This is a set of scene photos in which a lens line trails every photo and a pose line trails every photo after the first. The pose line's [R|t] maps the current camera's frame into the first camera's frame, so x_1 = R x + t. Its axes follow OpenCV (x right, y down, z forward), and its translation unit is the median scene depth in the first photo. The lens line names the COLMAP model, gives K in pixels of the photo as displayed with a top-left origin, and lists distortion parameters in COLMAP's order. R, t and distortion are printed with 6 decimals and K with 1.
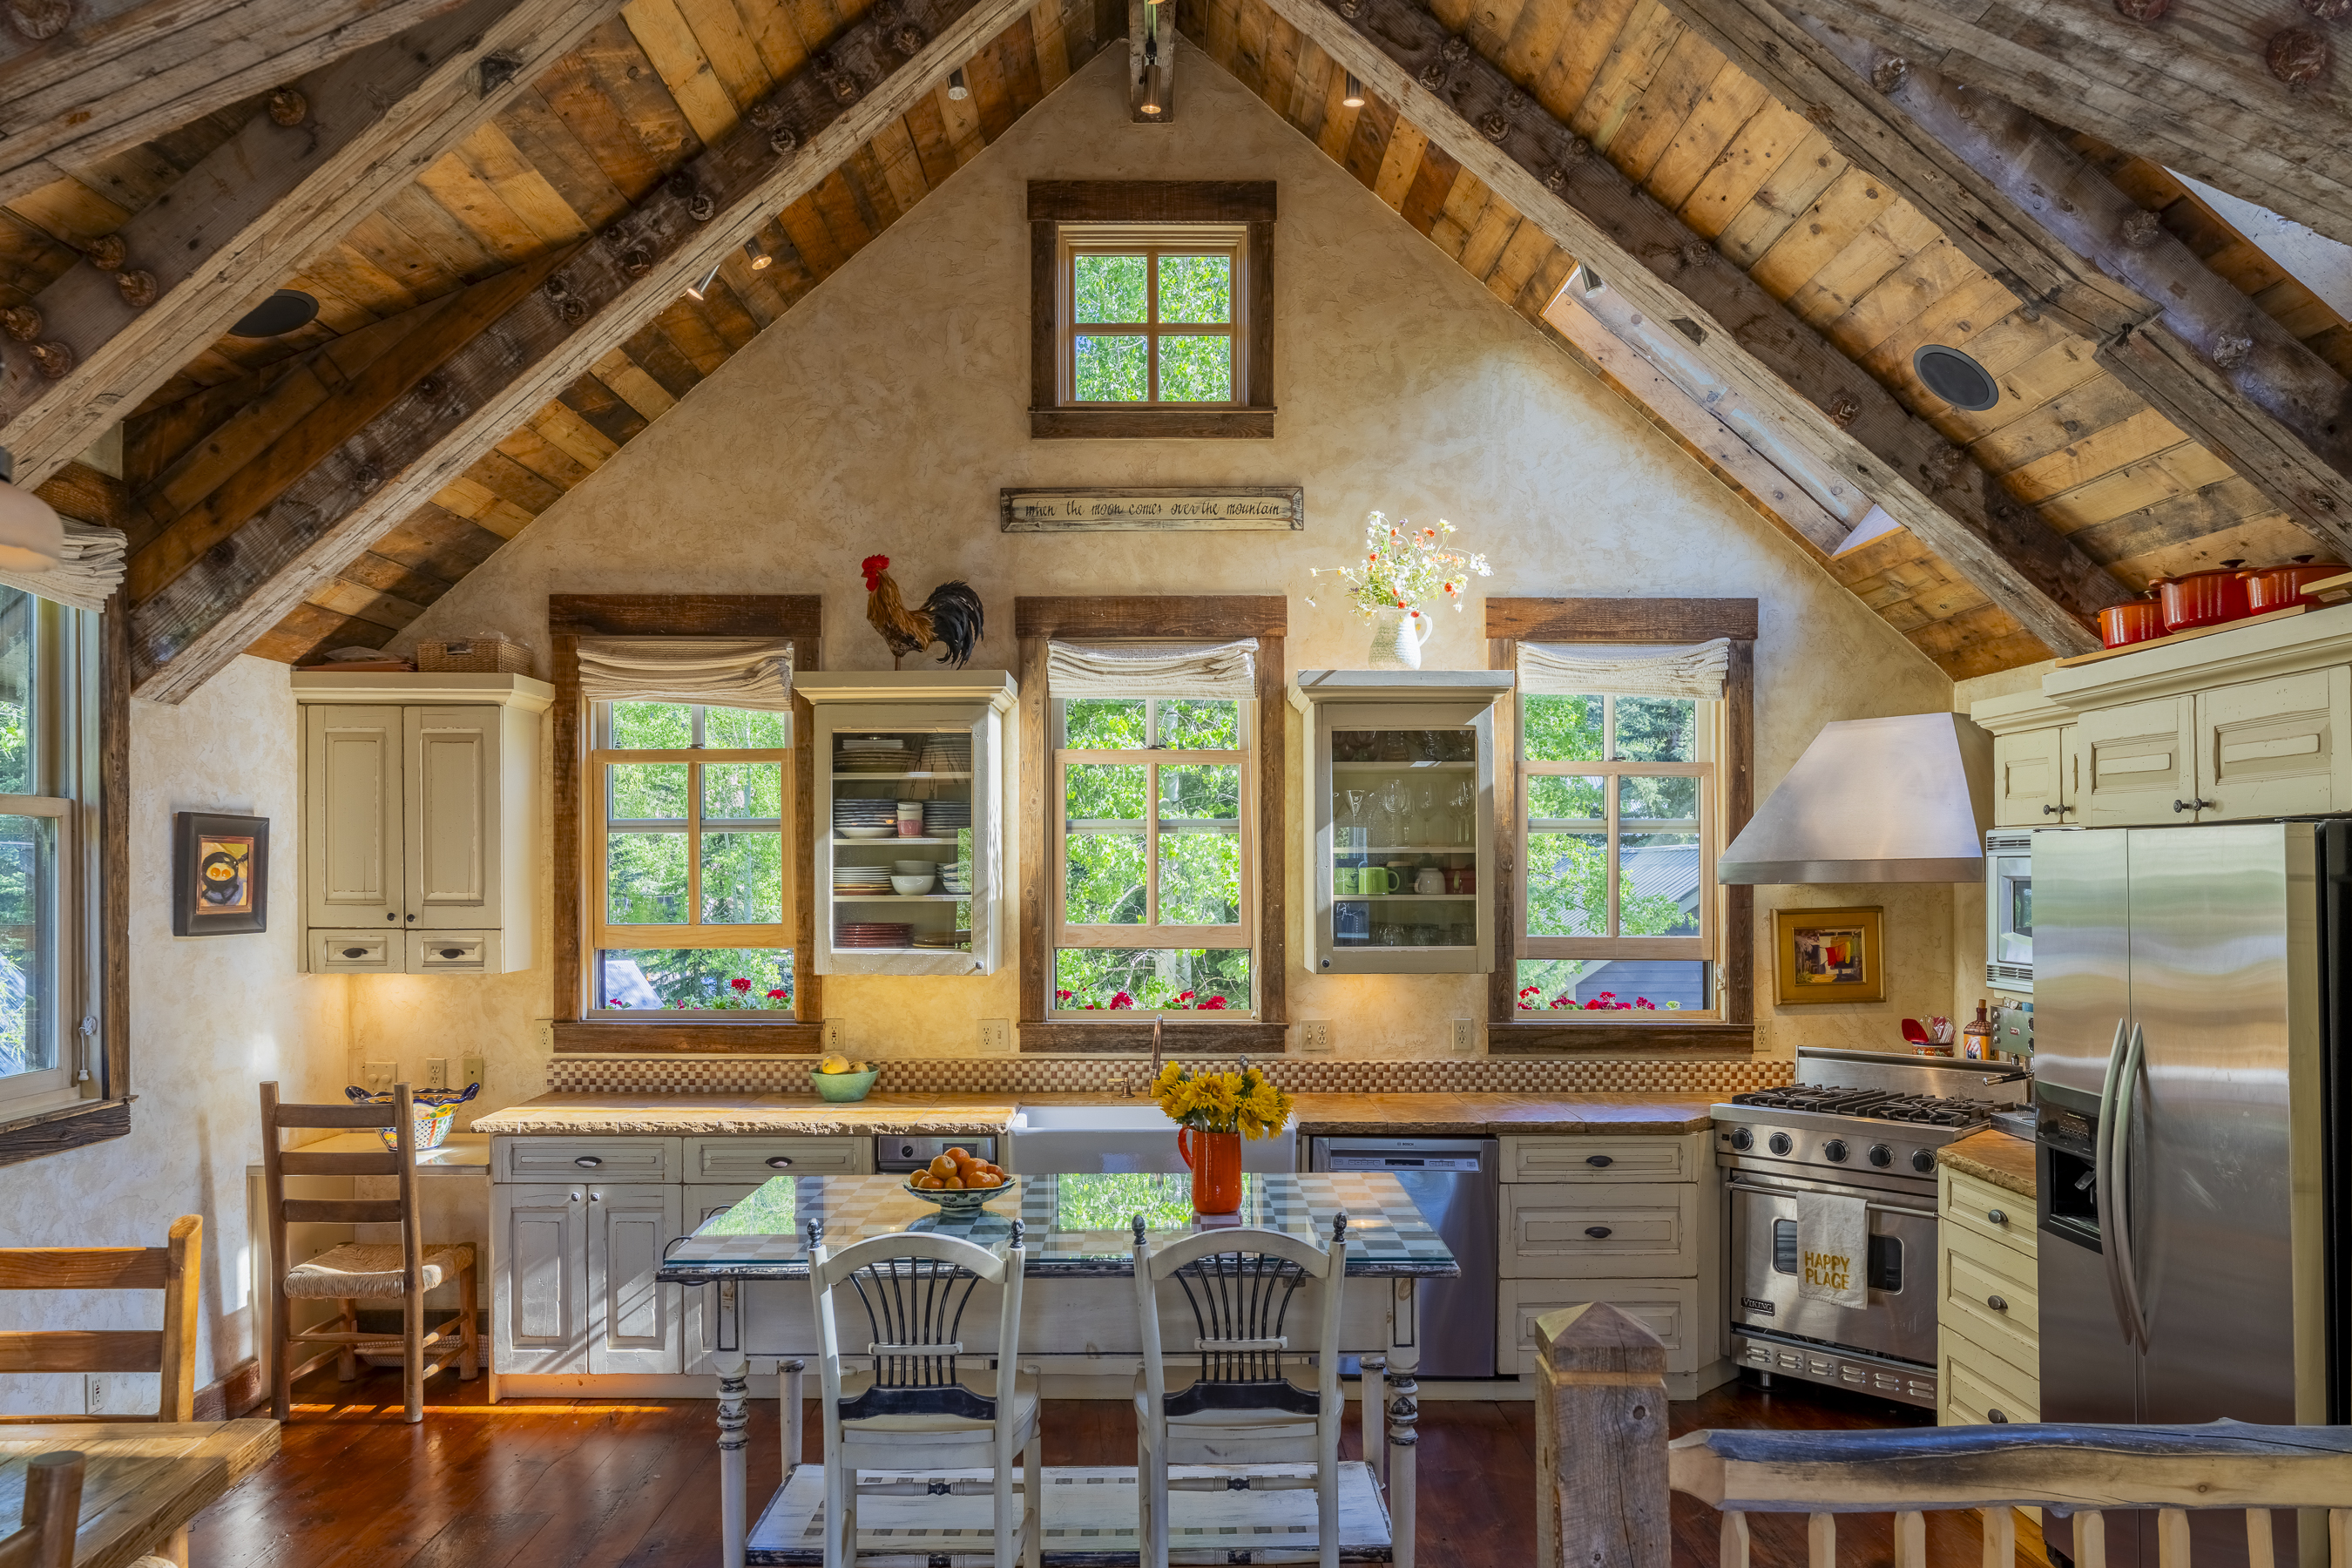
lens RADIAL K [[1587.2, 0, 1285.0], [0, 1587.2, 870.7], [0, 0, 1]] dist [-0.003340, 0.002353]
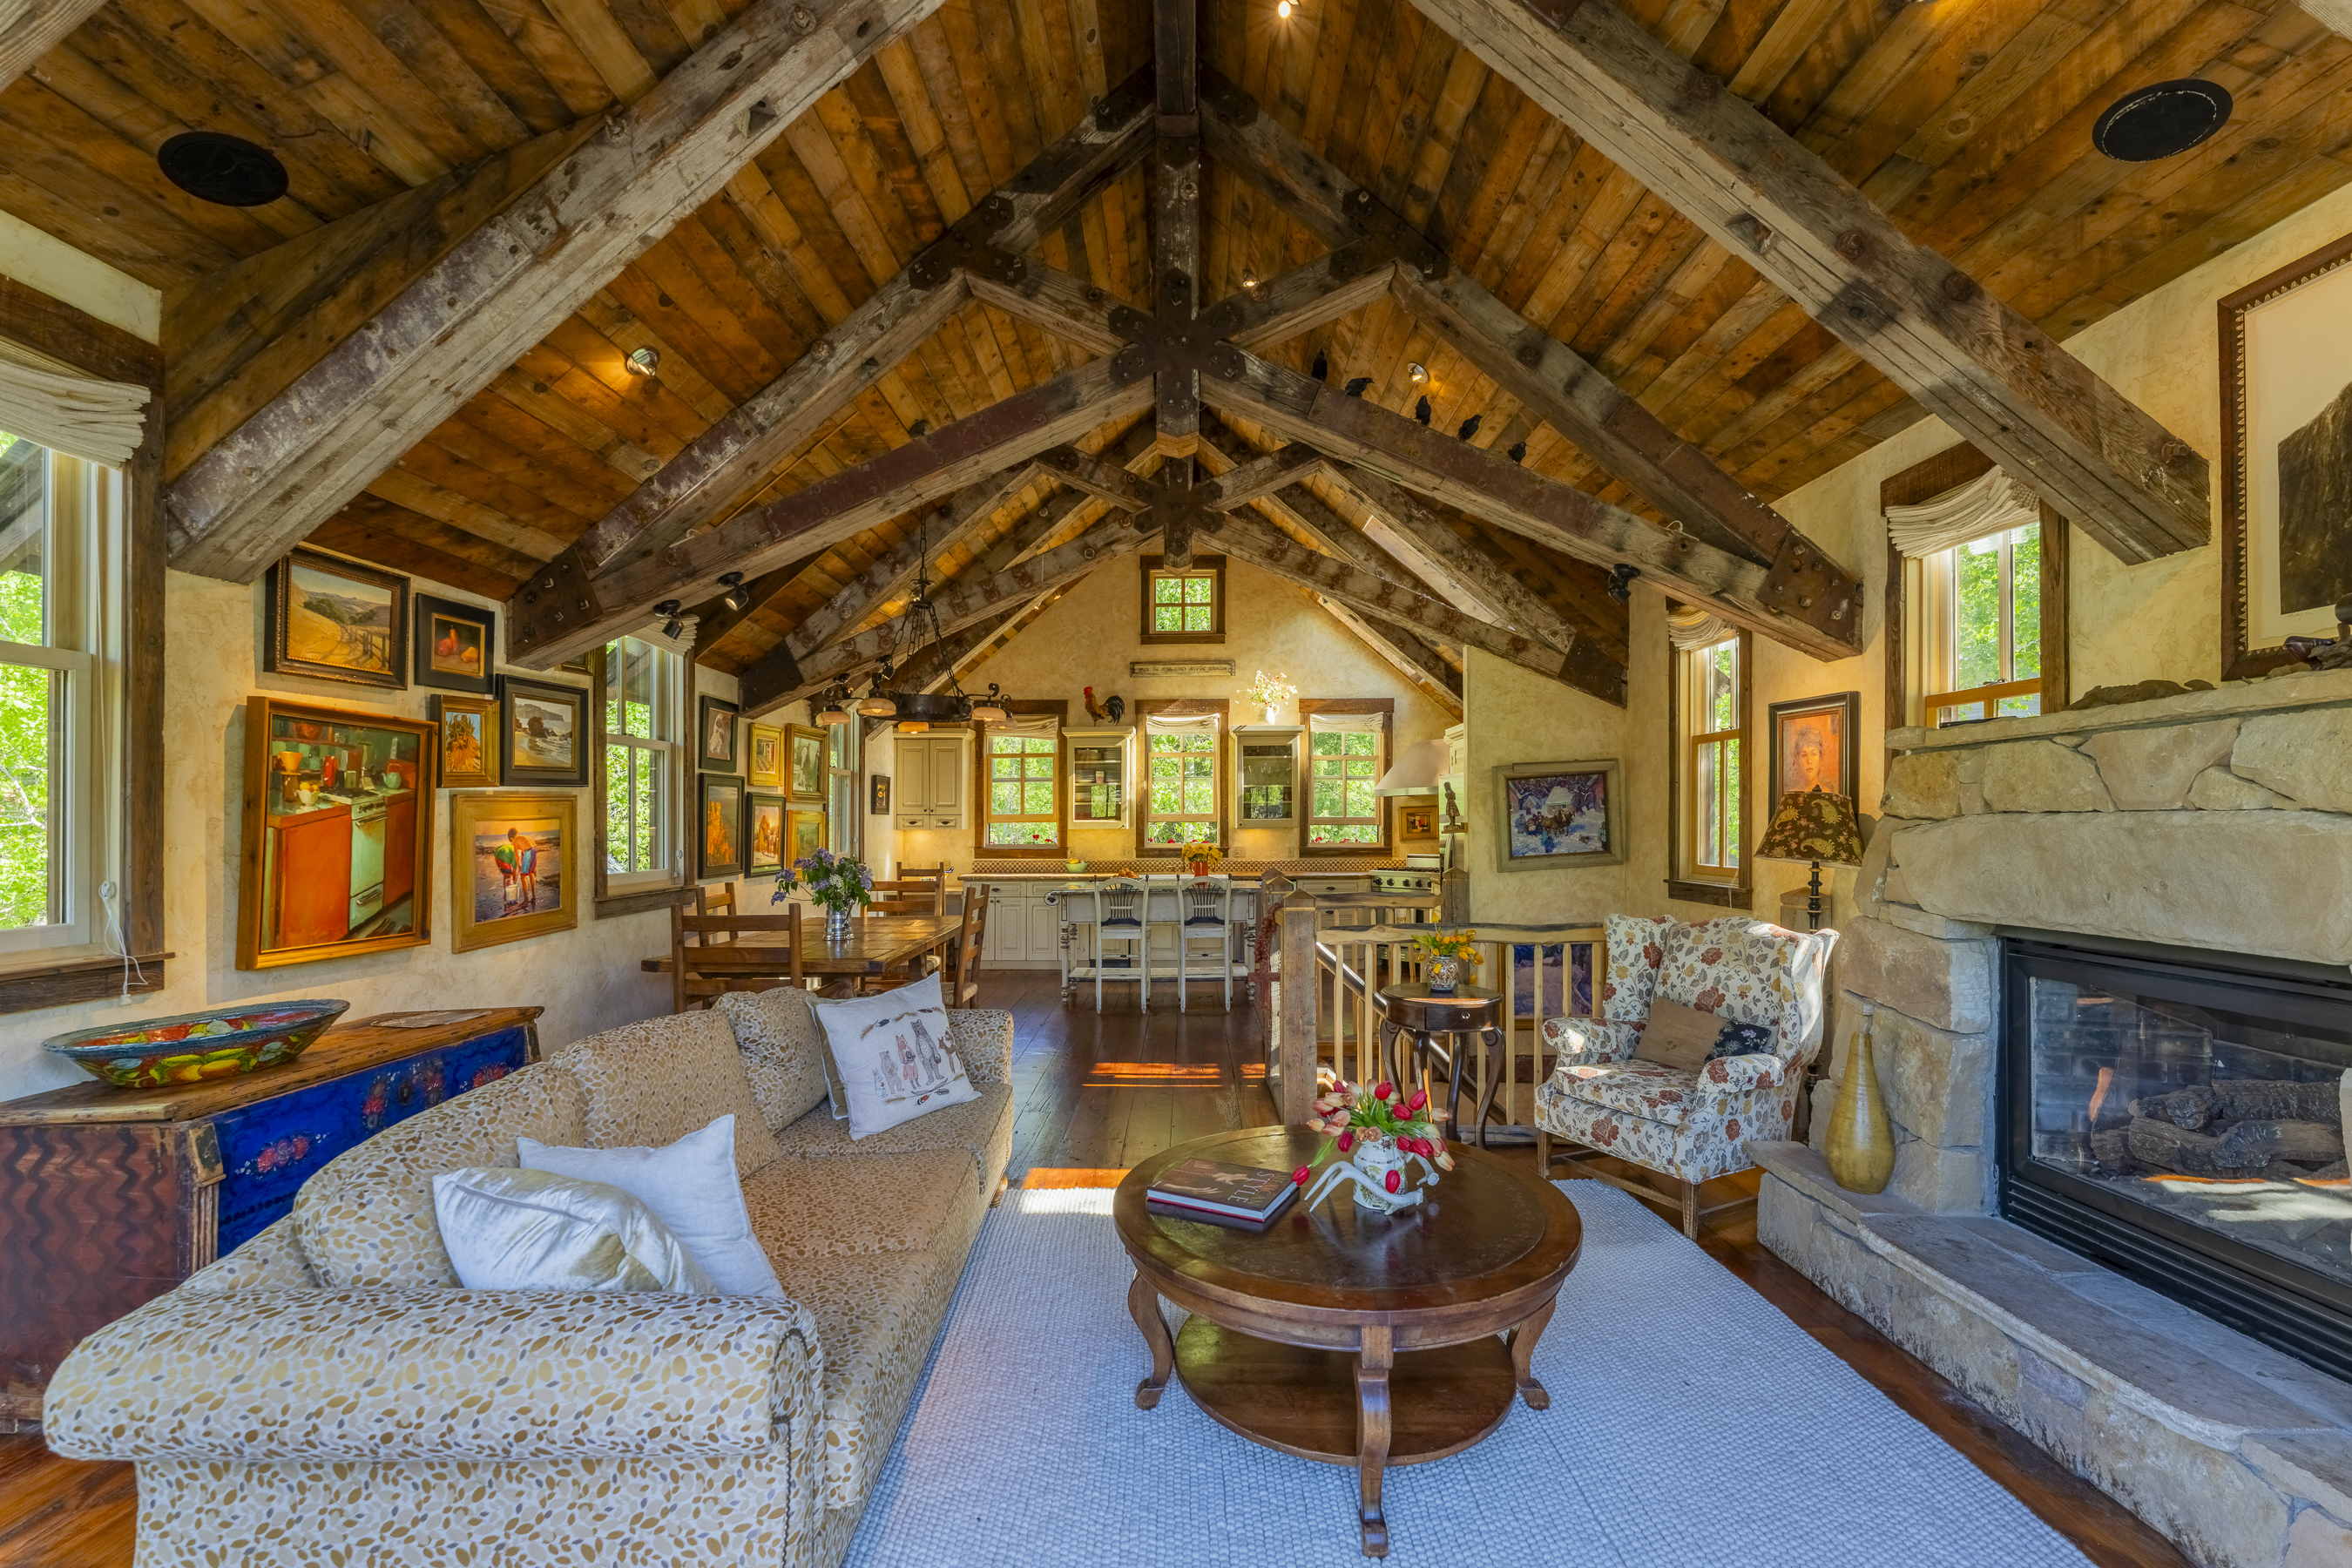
lens RADIAL K [[963.2, 0, 1089.1], [0, 963.2, 815.7], [0, 0, 1]] dist [-0.001977, -0.000126]
pose [[0.983689, 0.004295, -0.179828, 0.064712], [-0.005551, 0.999964, -0.006481, 0.050898], [0.179794, 0.007373, 0.983677, -0.749906]]
